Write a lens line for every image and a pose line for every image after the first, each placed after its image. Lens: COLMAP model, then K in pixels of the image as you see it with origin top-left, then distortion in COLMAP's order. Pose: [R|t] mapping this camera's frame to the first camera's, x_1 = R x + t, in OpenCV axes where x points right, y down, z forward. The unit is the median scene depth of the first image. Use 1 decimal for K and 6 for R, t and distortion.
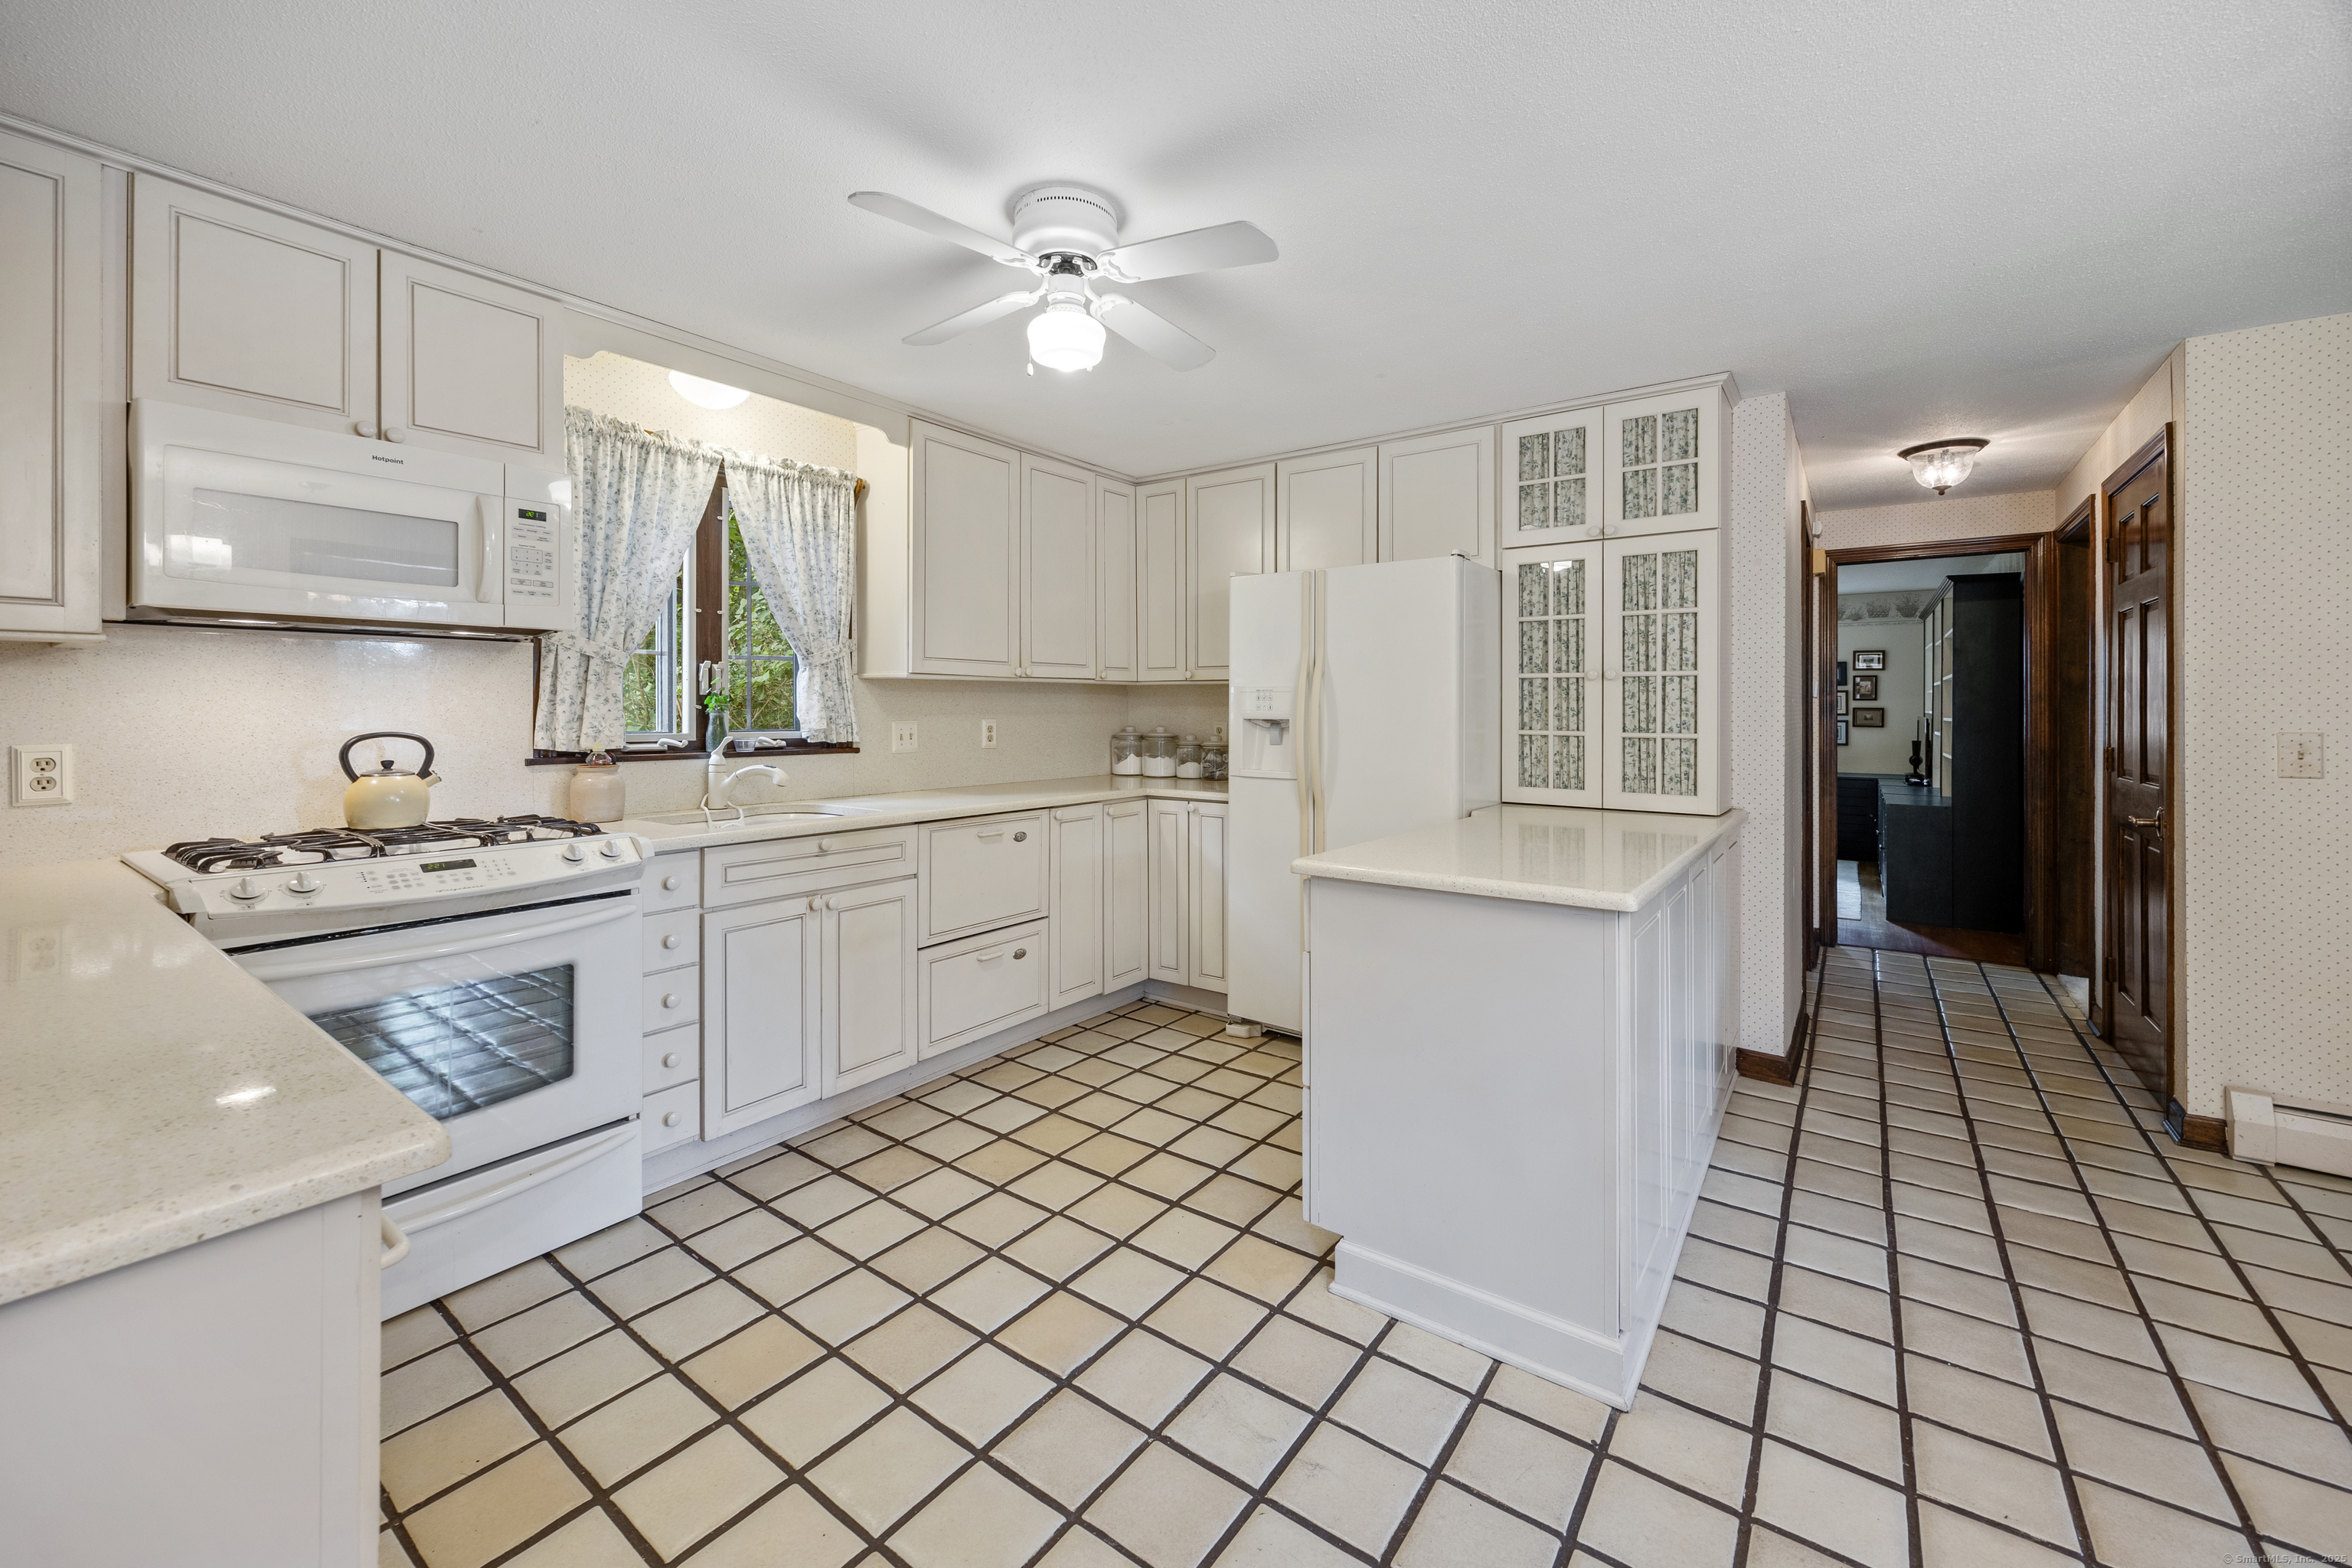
lens RADIAL K [[930.5, 0, 1195.5], [0, 930.5, 705.2], [0, 0, 1]] dist [-0.000581, -0.000114]
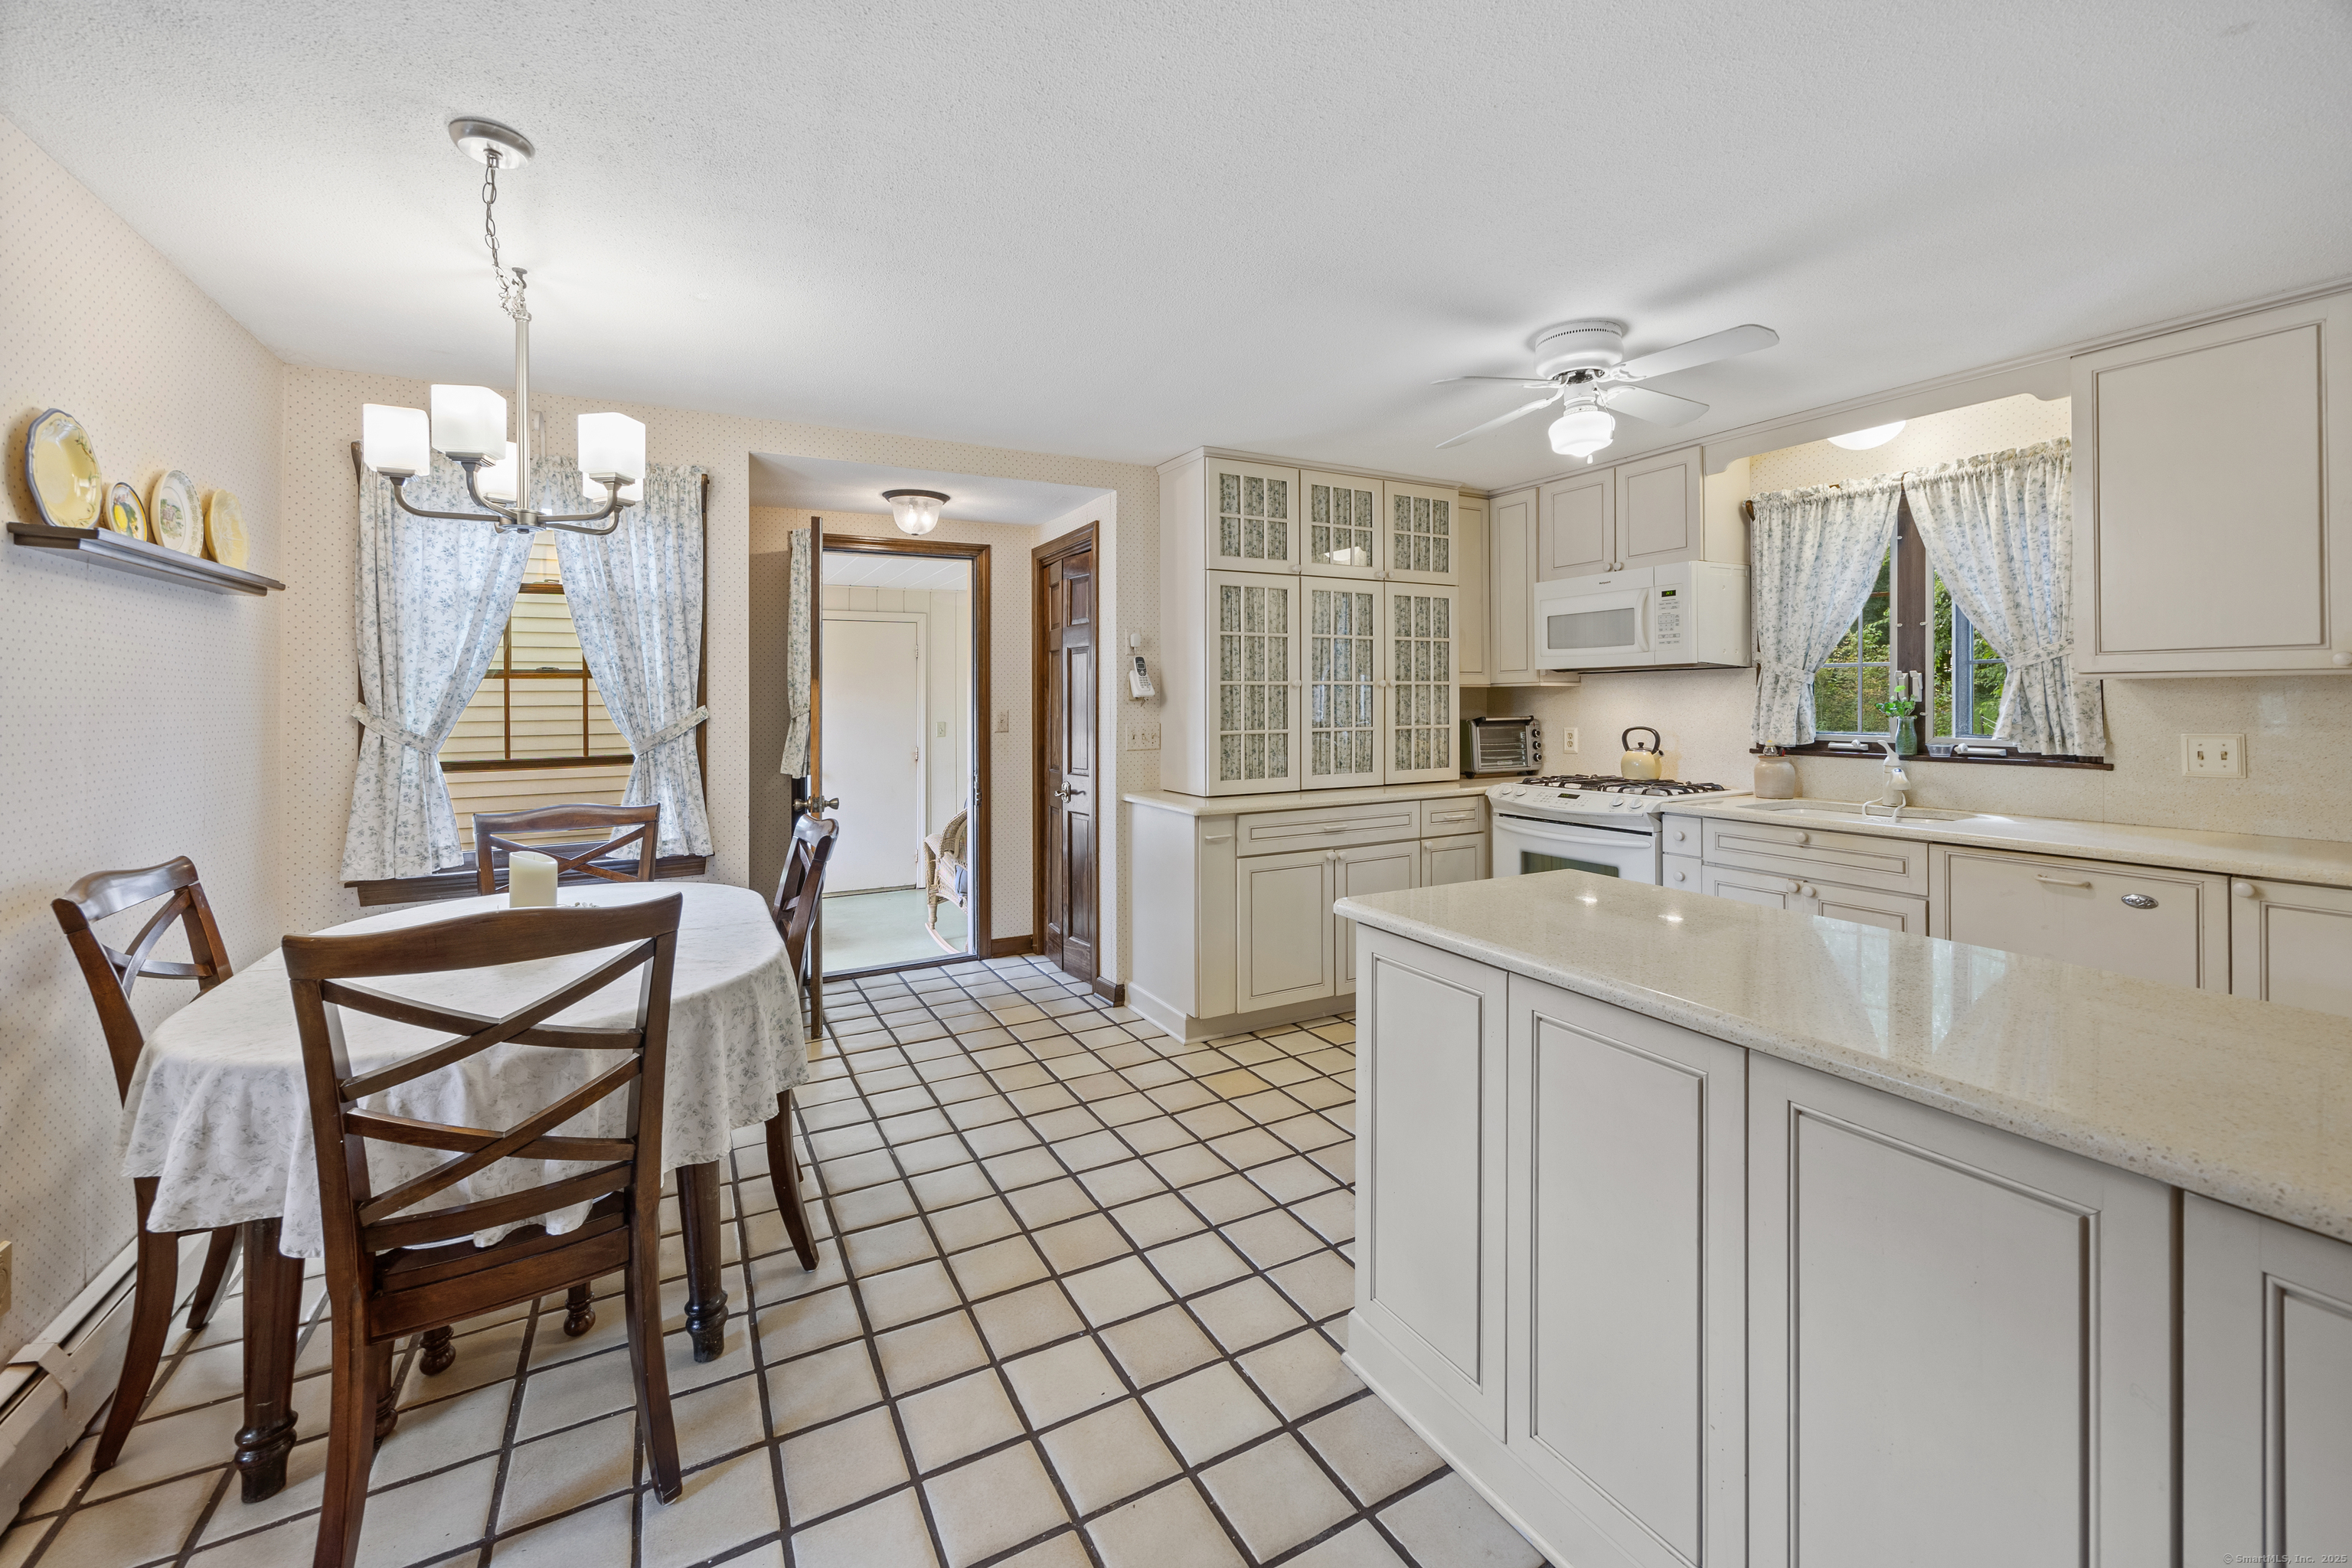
lens RADIAL K [[943.5, 0, 1172.1], [0, 943.5, 703.2], [0, 0, 1]] dist [-0.000069, -0.000022]
pose [[-0.440415, 0.003745, -0.897786, 0.786030], [0.010237, 0.999947, -0.000851, -0.016244], [0.897736, -0.009565, -0.440430, 0.662530]]
